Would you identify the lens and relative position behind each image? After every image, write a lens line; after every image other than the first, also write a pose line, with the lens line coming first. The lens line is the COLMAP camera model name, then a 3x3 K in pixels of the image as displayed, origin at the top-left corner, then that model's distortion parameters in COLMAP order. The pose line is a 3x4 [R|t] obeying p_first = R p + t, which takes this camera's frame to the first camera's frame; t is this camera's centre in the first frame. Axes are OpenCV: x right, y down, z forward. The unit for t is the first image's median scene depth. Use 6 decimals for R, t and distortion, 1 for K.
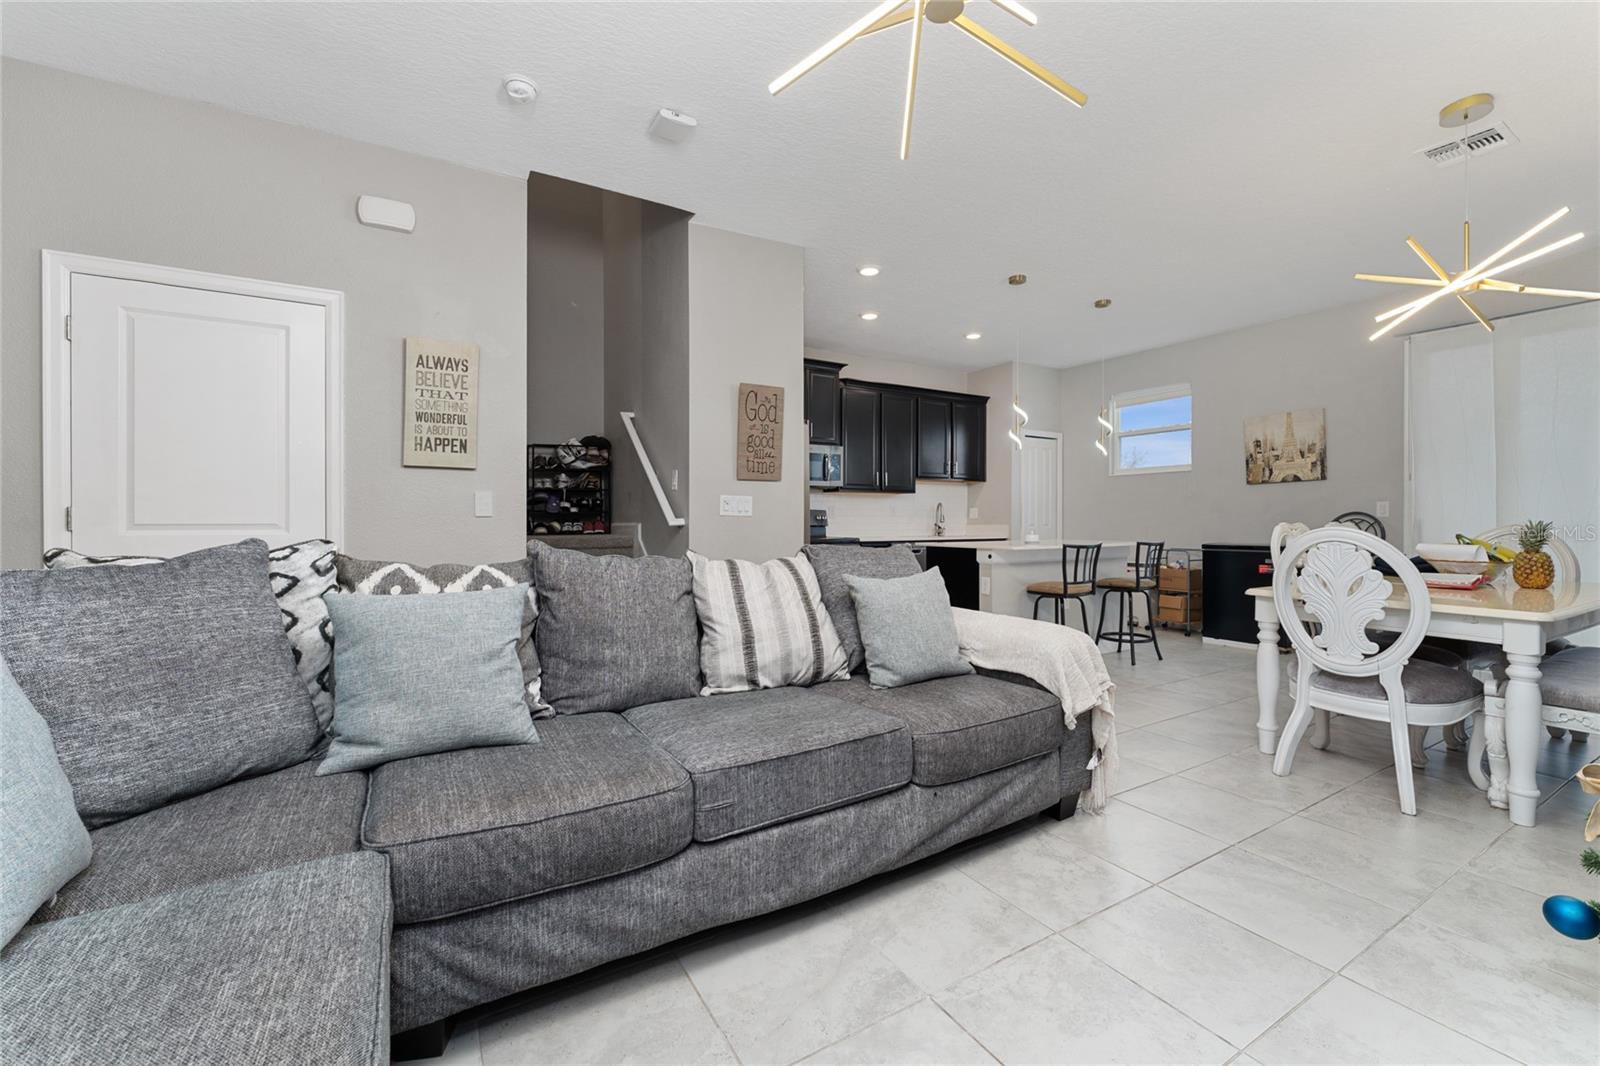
lens RADIAL K [[647.9, 0, 800.0], [0, 647.9, 533.0], [0, 0, 1]] dist [-0.000924, 0.000054]
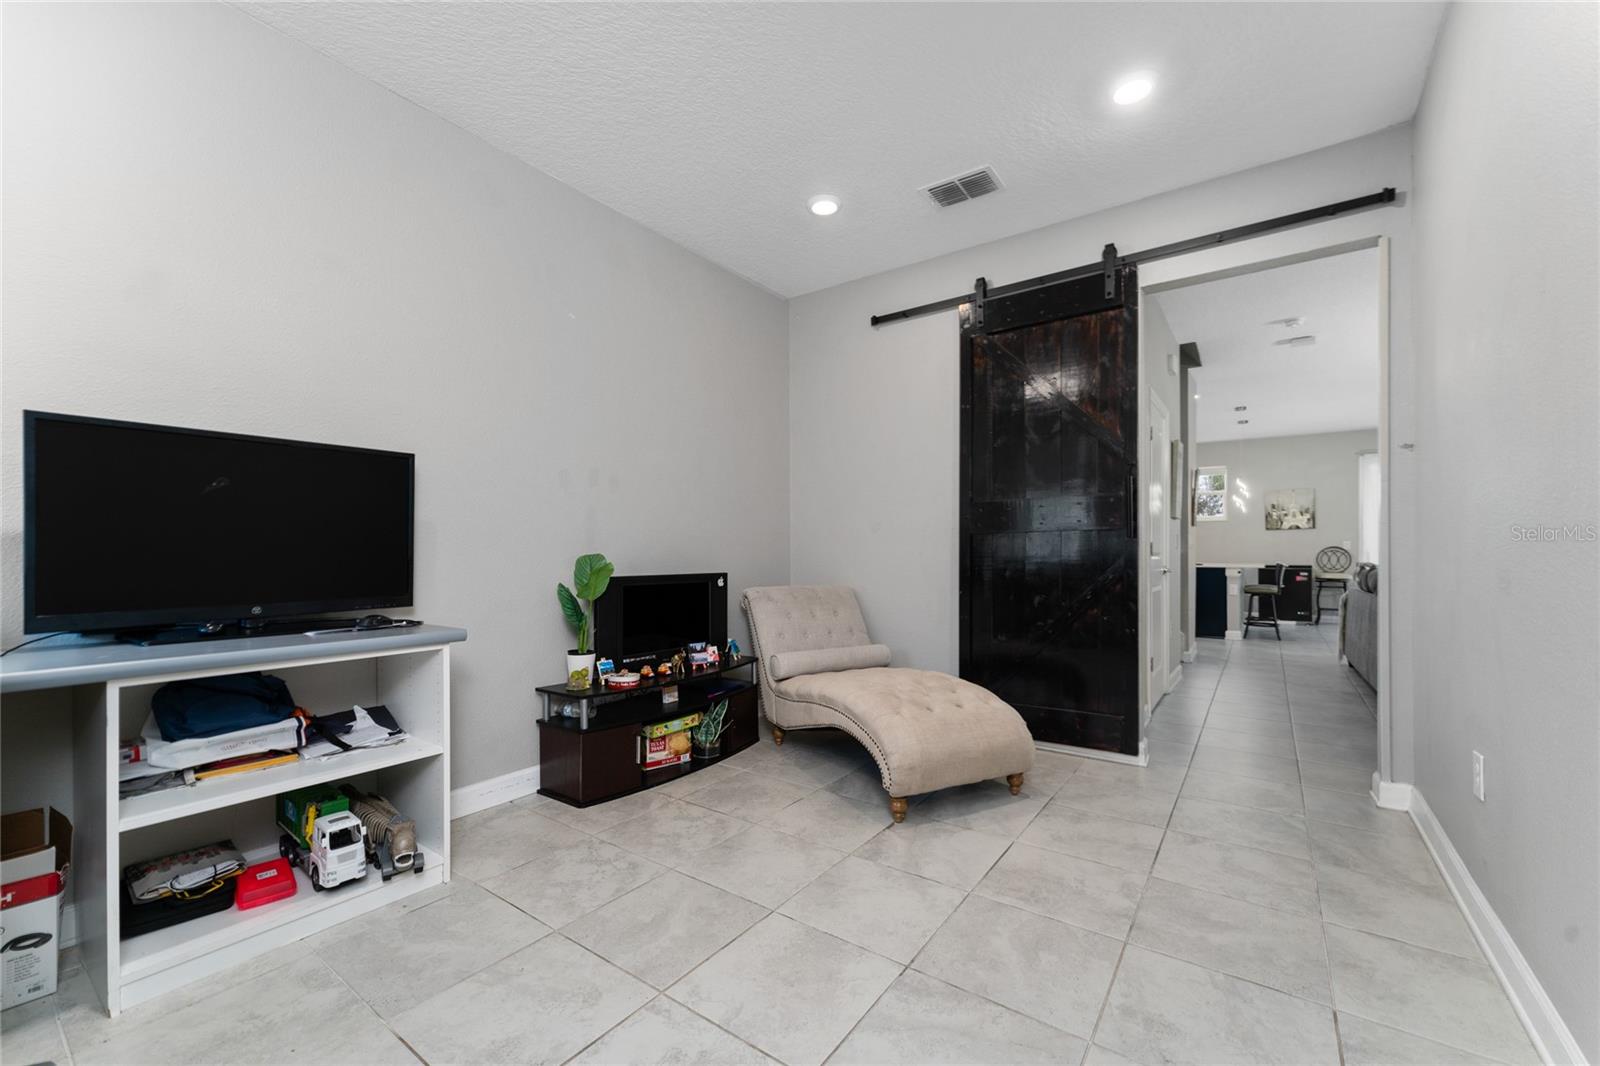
lens RADIAL K [[644.9, 0, 800.9], [0, 644.9, 554.2], [0, 0, 1]] dist [-0.000534, -0.000234]
pose [[0.916865, 0.000718, 0.399196, -1.103954], [0.005777, 0.999870, -0.015068, 0.006970], [-0.399155, 0.016121, 0.916742, -0.057694]]
